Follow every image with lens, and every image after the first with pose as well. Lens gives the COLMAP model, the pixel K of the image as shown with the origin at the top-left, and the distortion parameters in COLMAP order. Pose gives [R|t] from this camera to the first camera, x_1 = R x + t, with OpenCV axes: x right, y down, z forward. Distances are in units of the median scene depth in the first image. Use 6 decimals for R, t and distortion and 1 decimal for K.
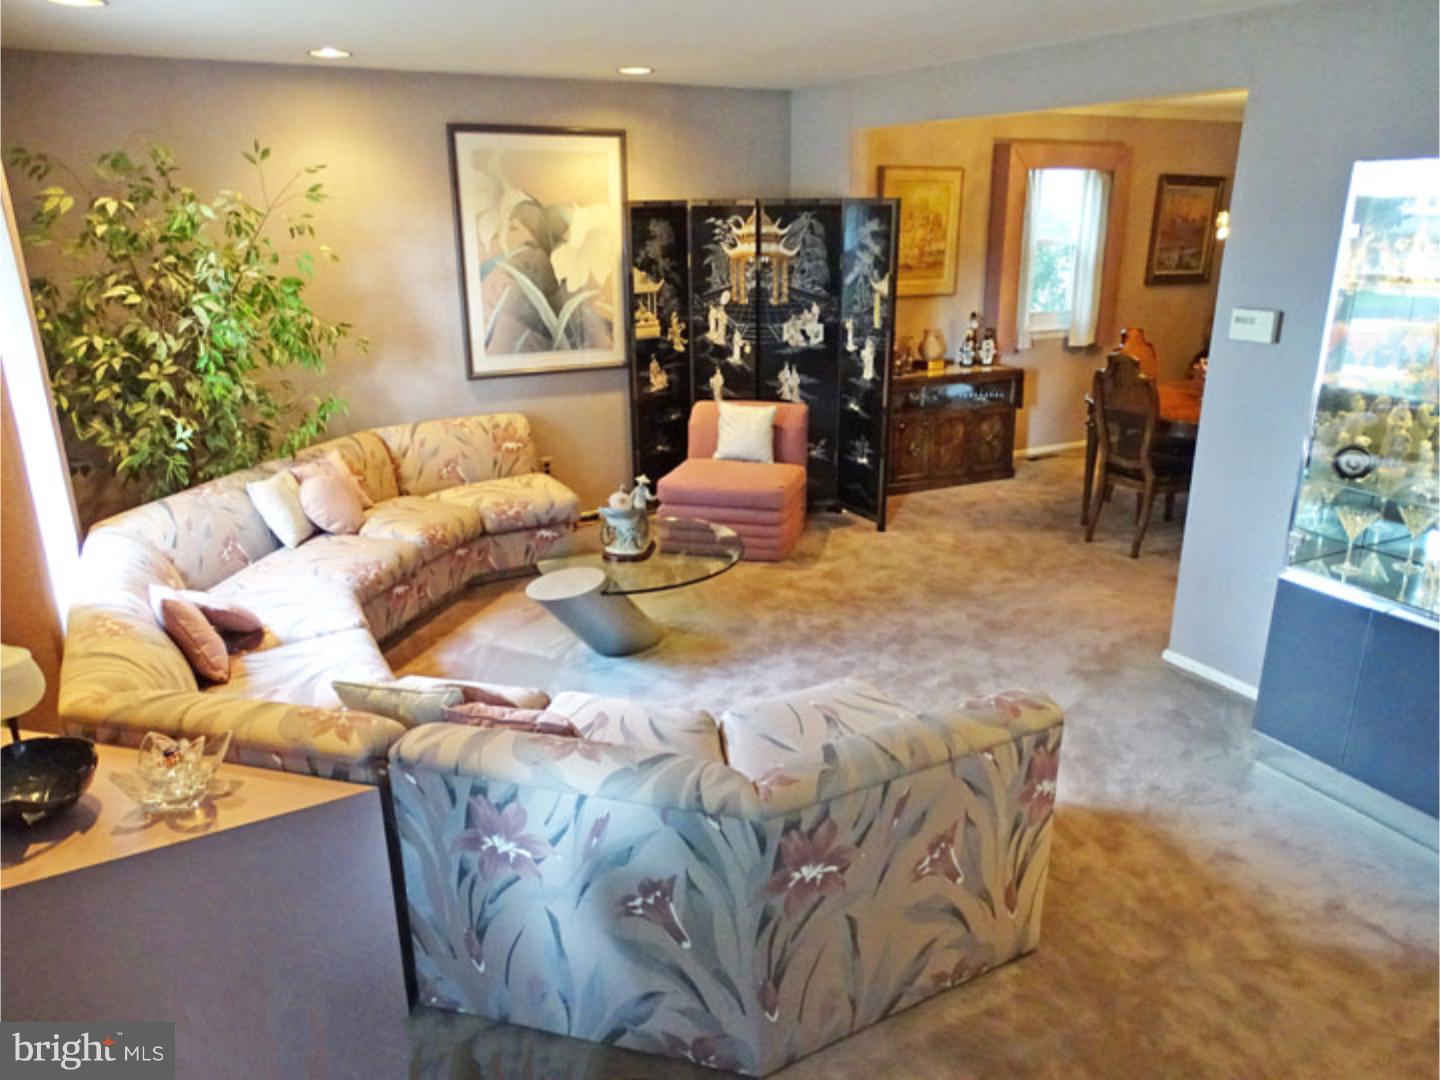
lens RADIAL K [[1035.1, 0, 720.0], [0, 1035.1, 540.0], [0, 0, 1]] dist [-0.008024, 0.002567]
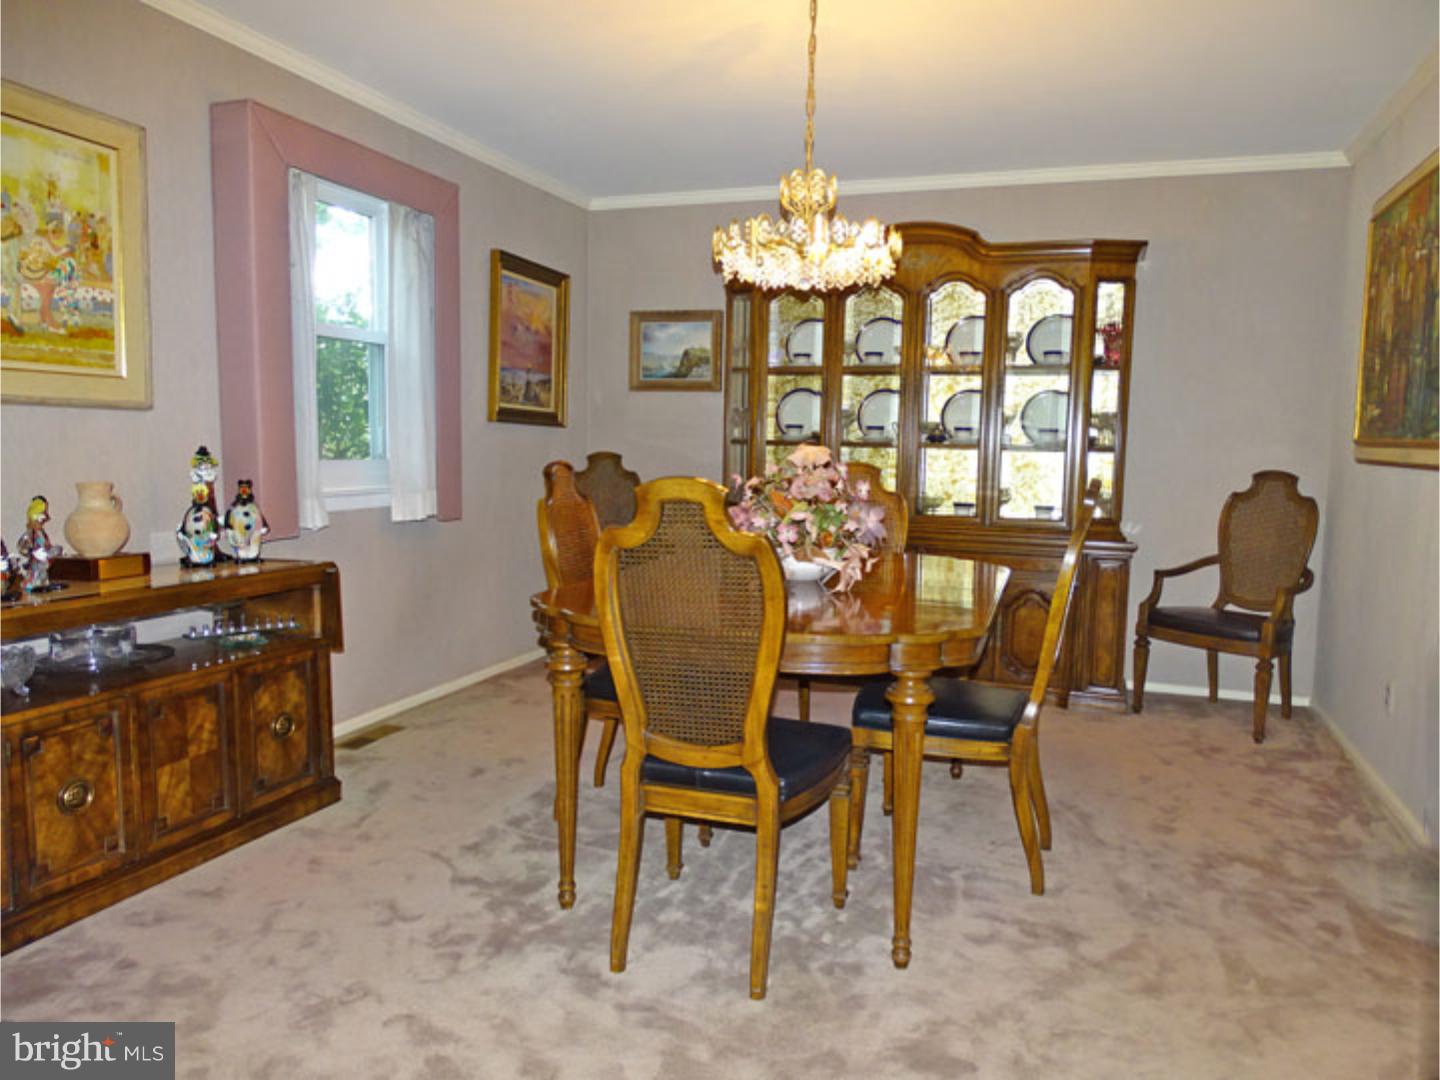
lens RADIAL K [[1035.1, 0, 720.0], [0, 1035.1, 540.0], [0, 0, 1]] dist [-0.008024, 0.002567]
pose [[0.740344, -0.054041, 0.670053, 0.111398], [0.194251, 0.971439, -0.136281, -0.078439], [-0.643551, 0.231053, 0.729696, 0.545898]]
